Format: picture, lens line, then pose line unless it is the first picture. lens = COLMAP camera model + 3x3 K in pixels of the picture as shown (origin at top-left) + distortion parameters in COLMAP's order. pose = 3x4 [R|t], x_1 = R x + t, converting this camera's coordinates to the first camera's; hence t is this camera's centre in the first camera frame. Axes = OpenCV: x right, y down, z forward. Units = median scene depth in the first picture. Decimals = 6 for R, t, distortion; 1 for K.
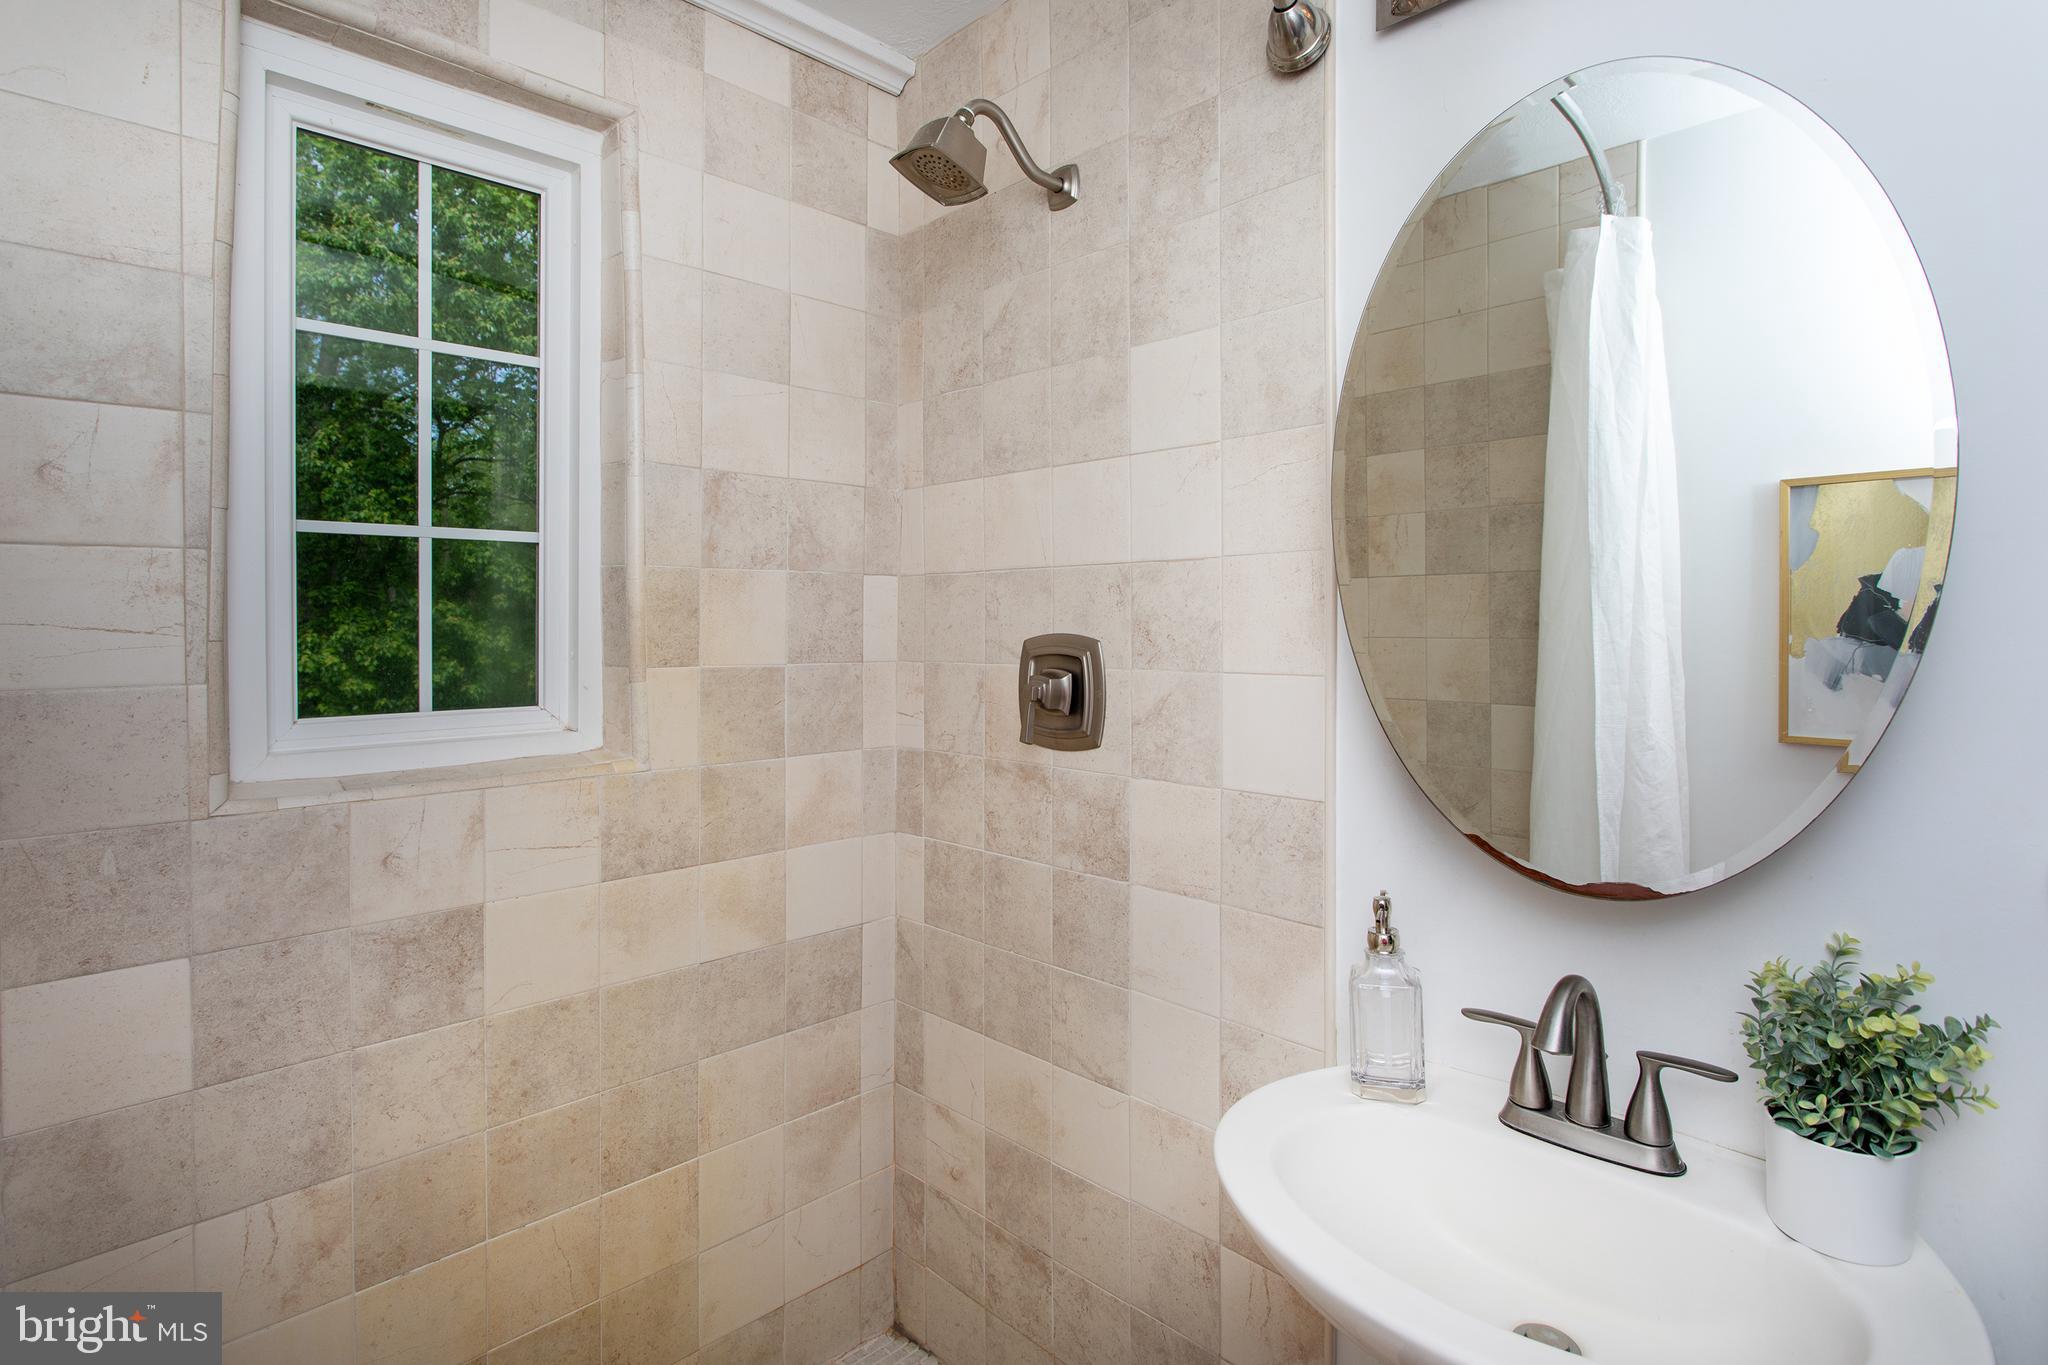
lens RADIAL K [[1020.2, 0, 1033.5], [0, 1020.2, 619.0], [0, 0, 1]] dist [-0.010637, 0.001401]
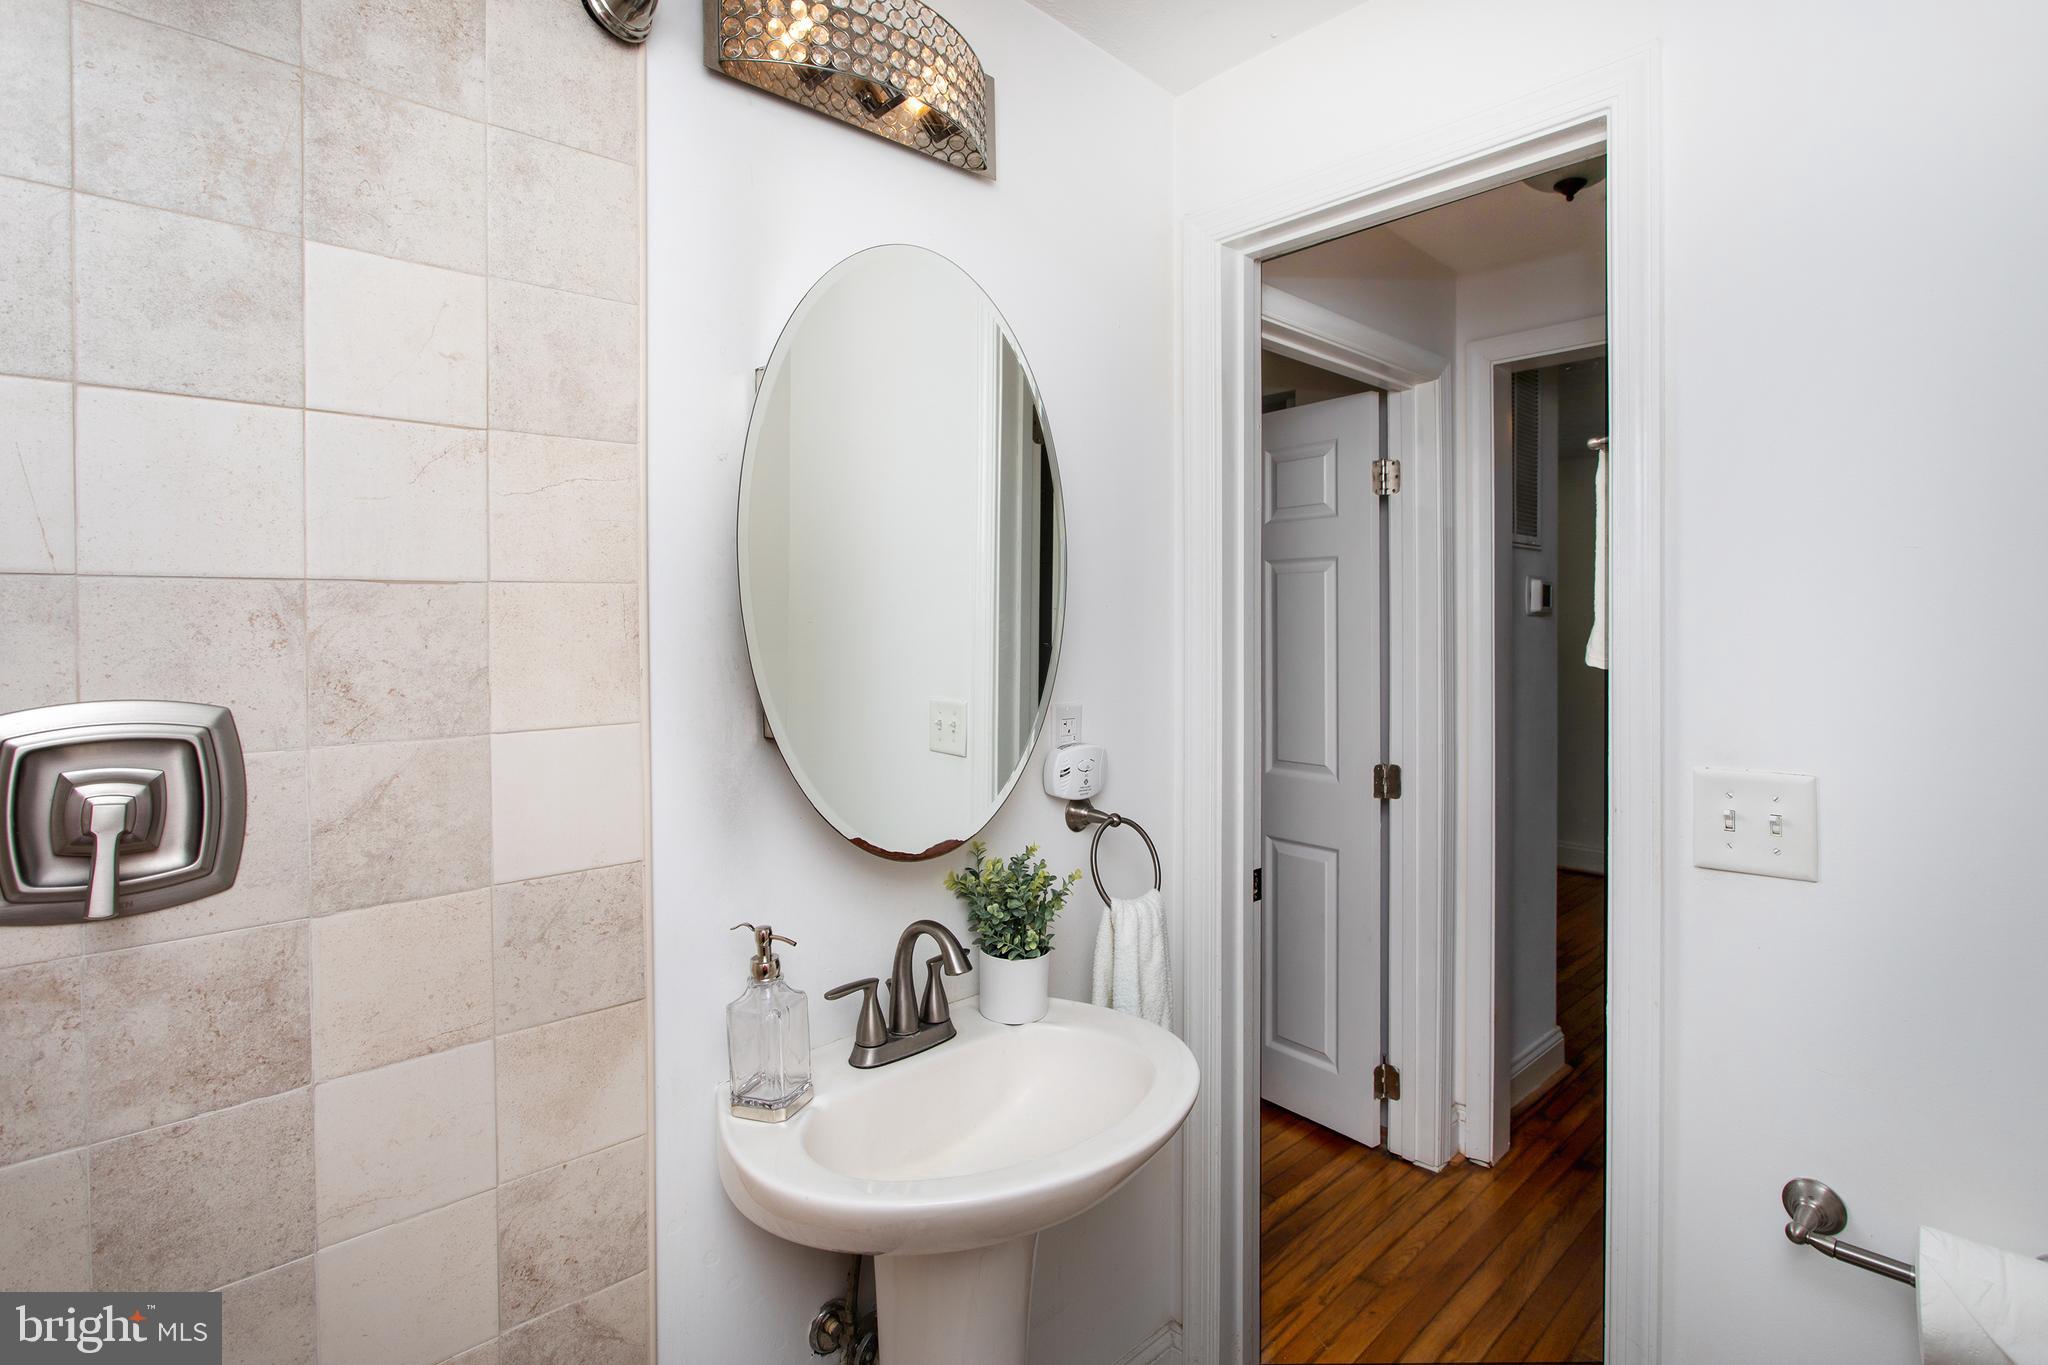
lens RADIAL K [[1020.2, 0, 1033.5], [0, 1020.2, 619.0], [0, 0, 1]] dist [-0.010637, 0.001401]
pose [[0.018930, 0.000948, 0.999820, -0.542630], [-0.000523, 0.999999, -0.000938, -0.031303], [-0.999821, -0.000505, 0.018931, 0.553756]]
